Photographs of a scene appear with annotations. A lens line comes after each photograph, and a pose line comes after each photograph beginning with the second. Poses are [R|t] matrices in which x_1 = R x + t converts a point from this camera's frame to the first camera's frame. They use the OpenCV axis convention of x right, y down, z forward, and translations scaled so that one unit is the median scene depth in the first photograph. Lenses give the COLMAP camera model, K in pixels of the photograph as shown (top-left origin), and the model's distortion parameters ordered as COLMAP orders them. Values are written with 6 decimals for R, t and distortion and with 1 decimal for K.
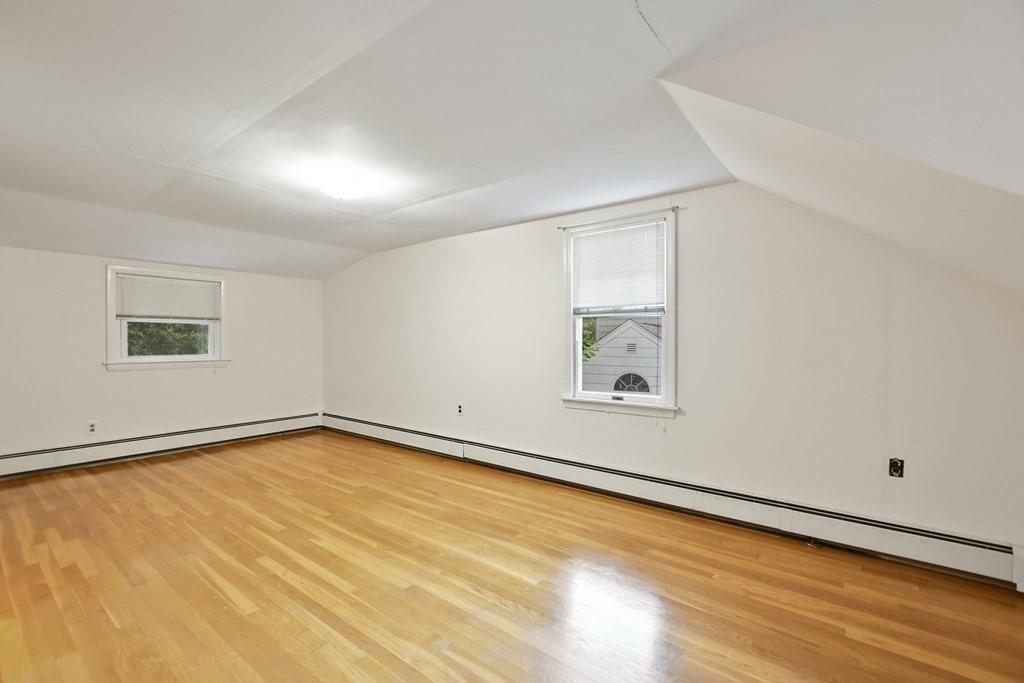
lens RADIAL K [[448.4, 0, 499.5], [0, 448.4, 343.8], [0, 0, 1]] dist [-0.002736, -0.000048]
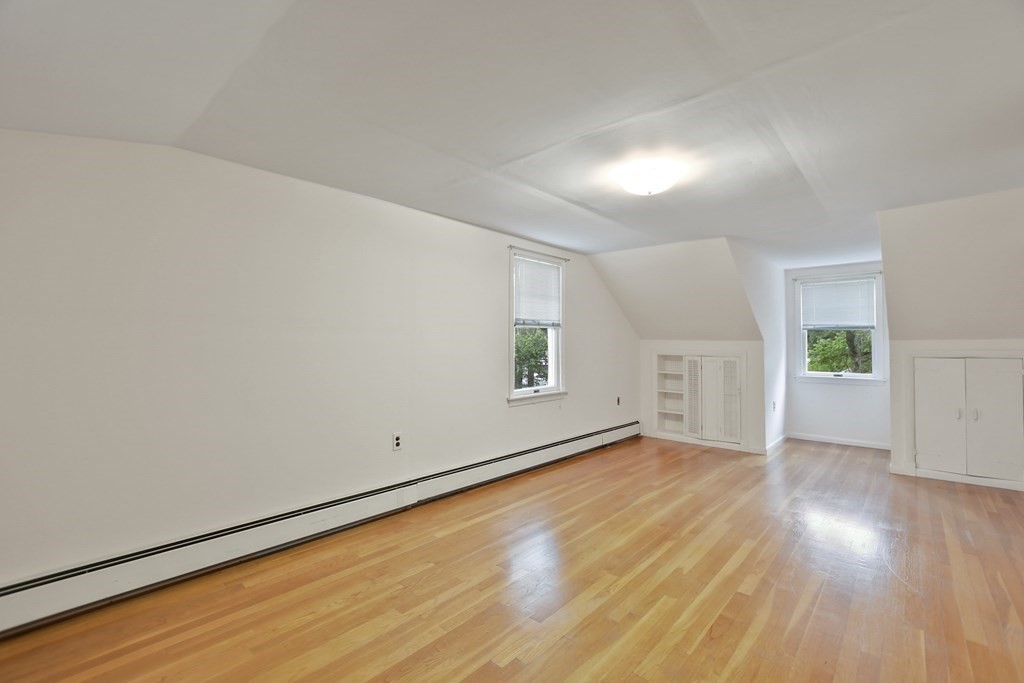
lens RADIAL K [[448.6, 0, 506.6], [0, 448.6, 336.2], [0, 0, 1]] dist [-0.003279, -0.000141]
pose [[0.066514, 0.017883, 0.997625, -1.092390], [0.005289, 0.999819, -0.018275, -0.014787], [-0.997771, 0.006492, 0.066407, 1.051798]]
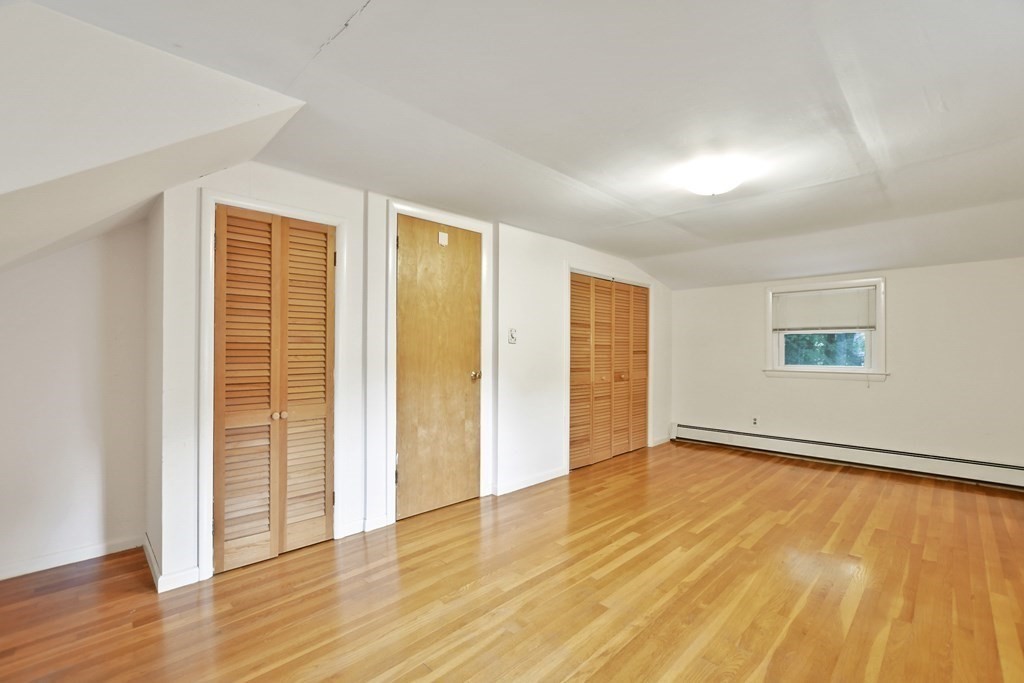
lens RADIAL K [[450.8, 0, 513.4], [0, 450.8, 349.9], [0, 0, 1]] dist [-0.003155, -0.000191]
pose [[-0.111746, -0.001580, -0.993736, 0.516975], [-0.009163, 0.999958, -0.000560, -0.004224], [0.993695, 0.009043, -0.111756, 0.599208]]
